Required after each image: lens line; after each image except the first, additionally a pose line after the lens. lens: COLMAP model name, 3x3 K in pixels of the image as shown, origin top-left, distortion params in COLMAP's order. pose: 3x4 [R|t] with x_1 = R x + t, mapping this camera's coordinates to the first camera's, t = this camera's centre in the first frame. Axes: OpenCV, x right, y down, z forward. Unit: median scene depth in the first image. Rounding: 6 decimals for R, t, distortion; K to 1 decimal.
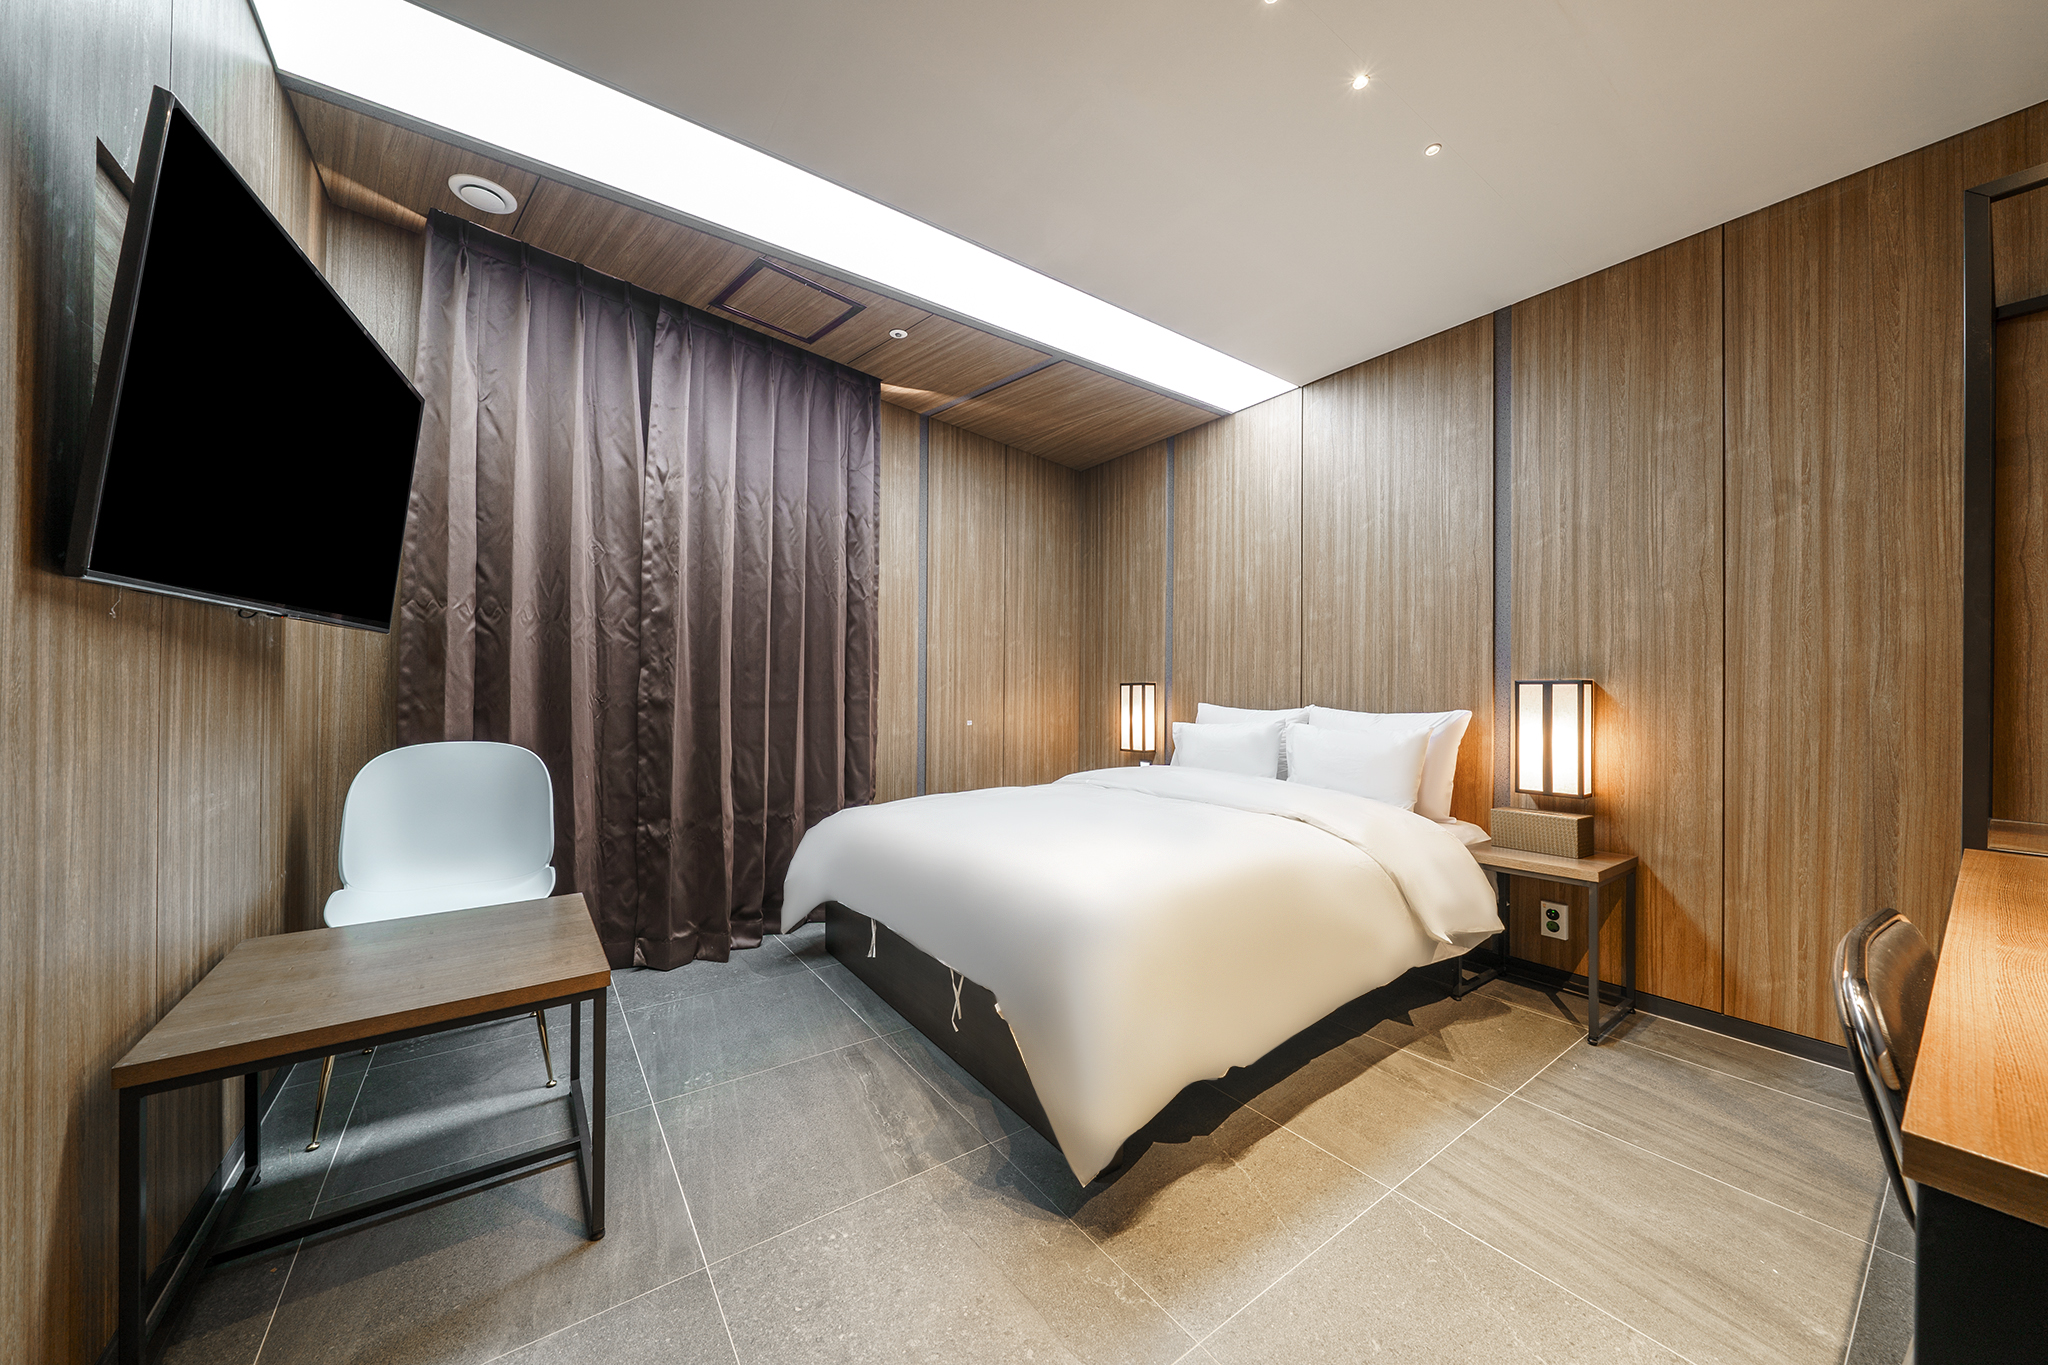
lens RADIAL K [[693.2, 0, 1020.3], [0, 693.2, 690.1], [0, 0, 1]] dist [-0.012054, -0.000099]
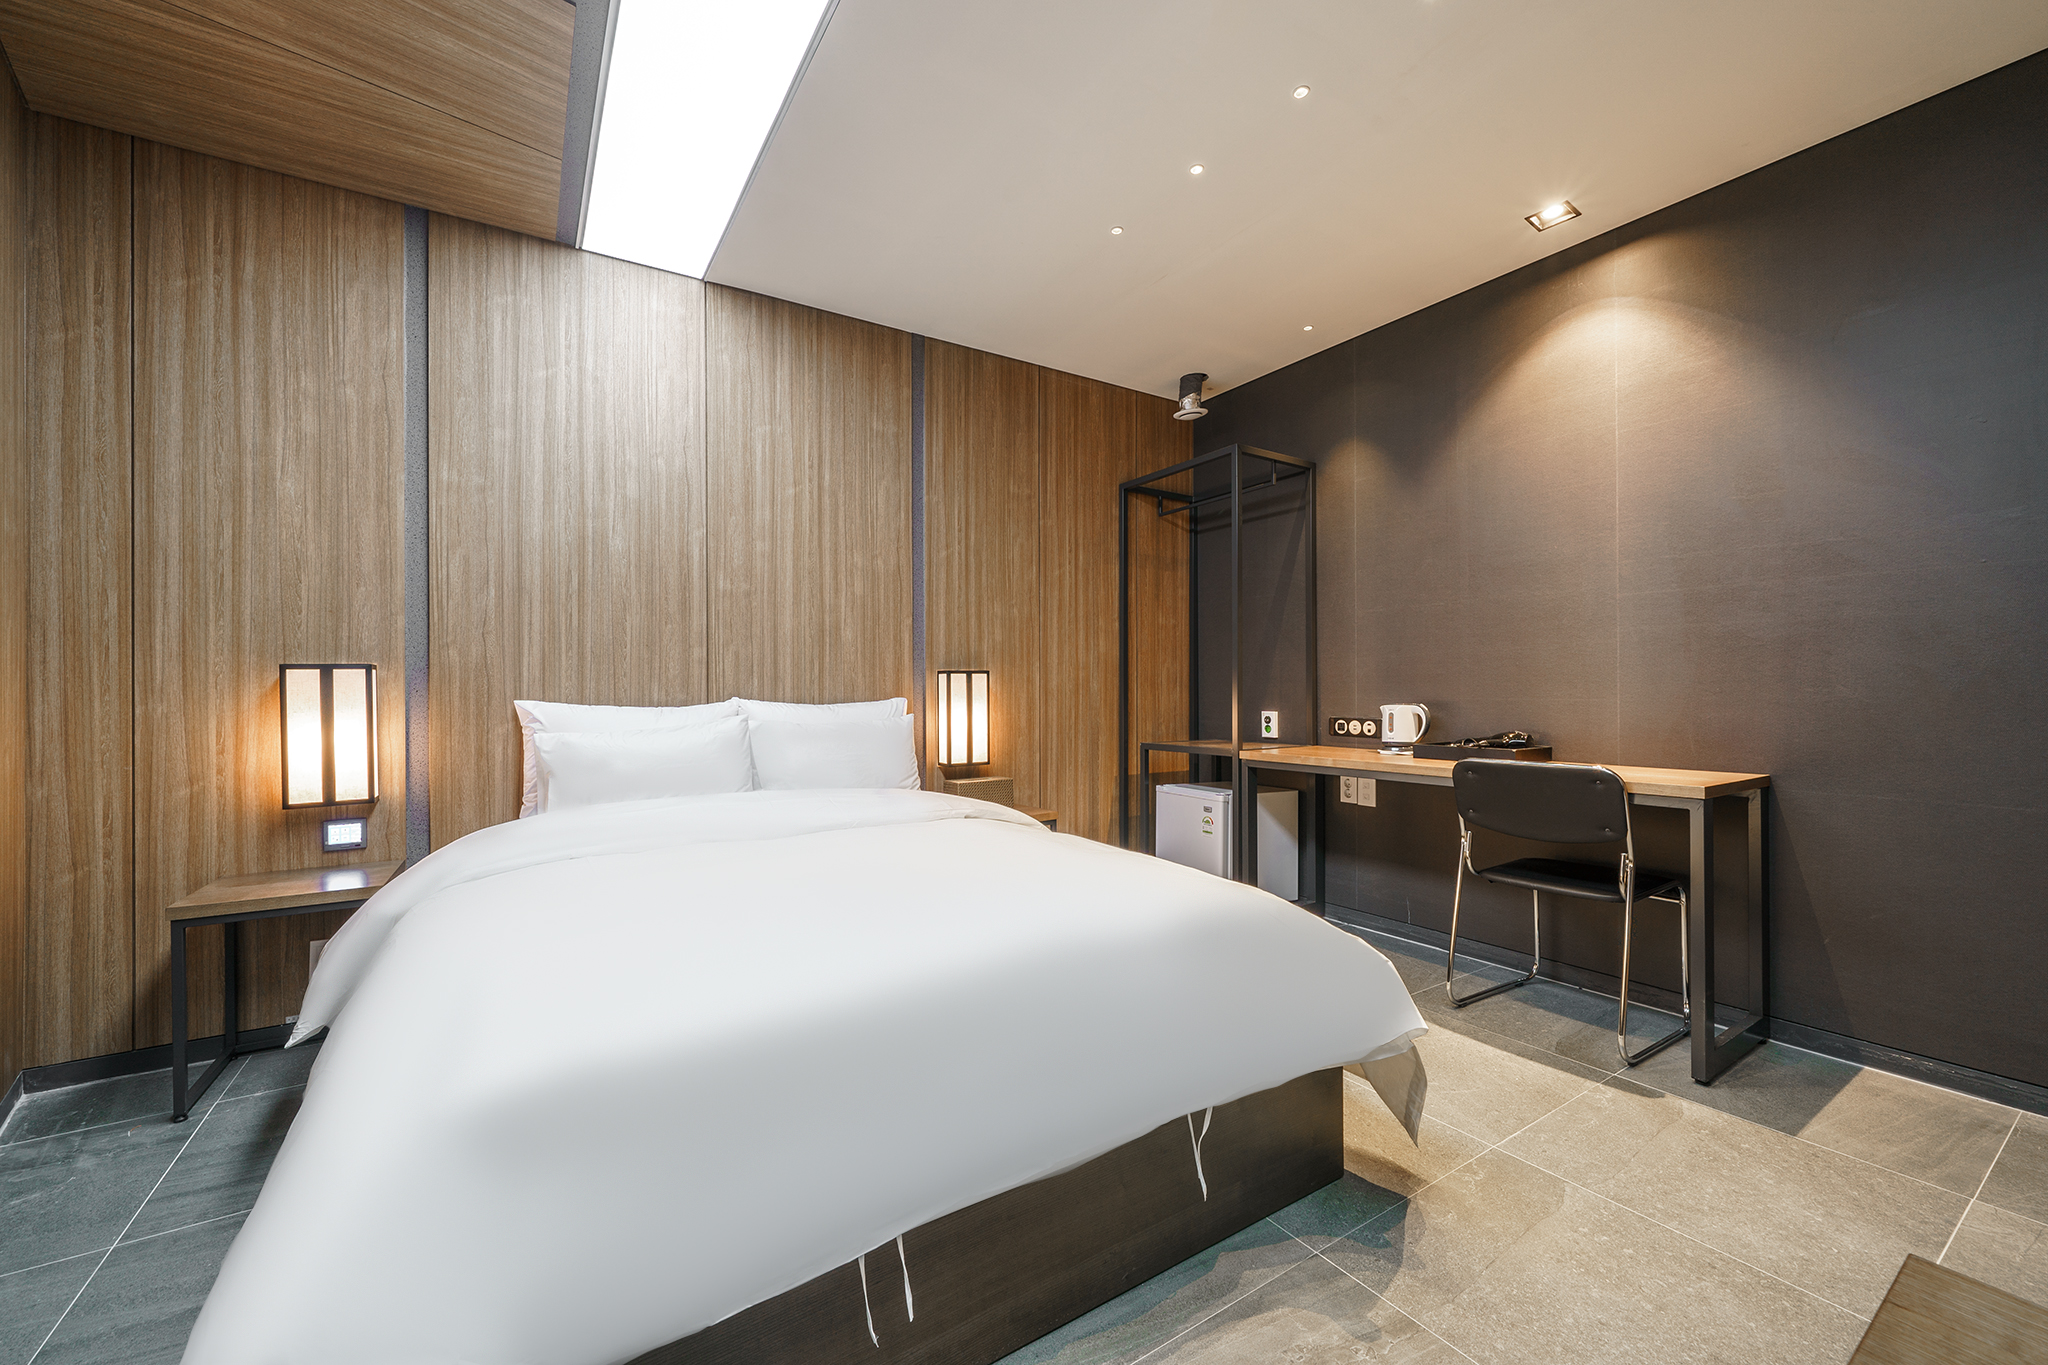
lens RADIAL K [[798.5, 0, 1024.0], [0, 798.5, 682.5], [0, 0, 1]] dist [-0.000571, -0.000095]
pose [[0.050250, -0.006600, 0.998715, -0.543501], [-0.000766, 0.999978, 0.006647, -0.002325], [-0.998736, -0.001099, 0.050244, 0.715243]]
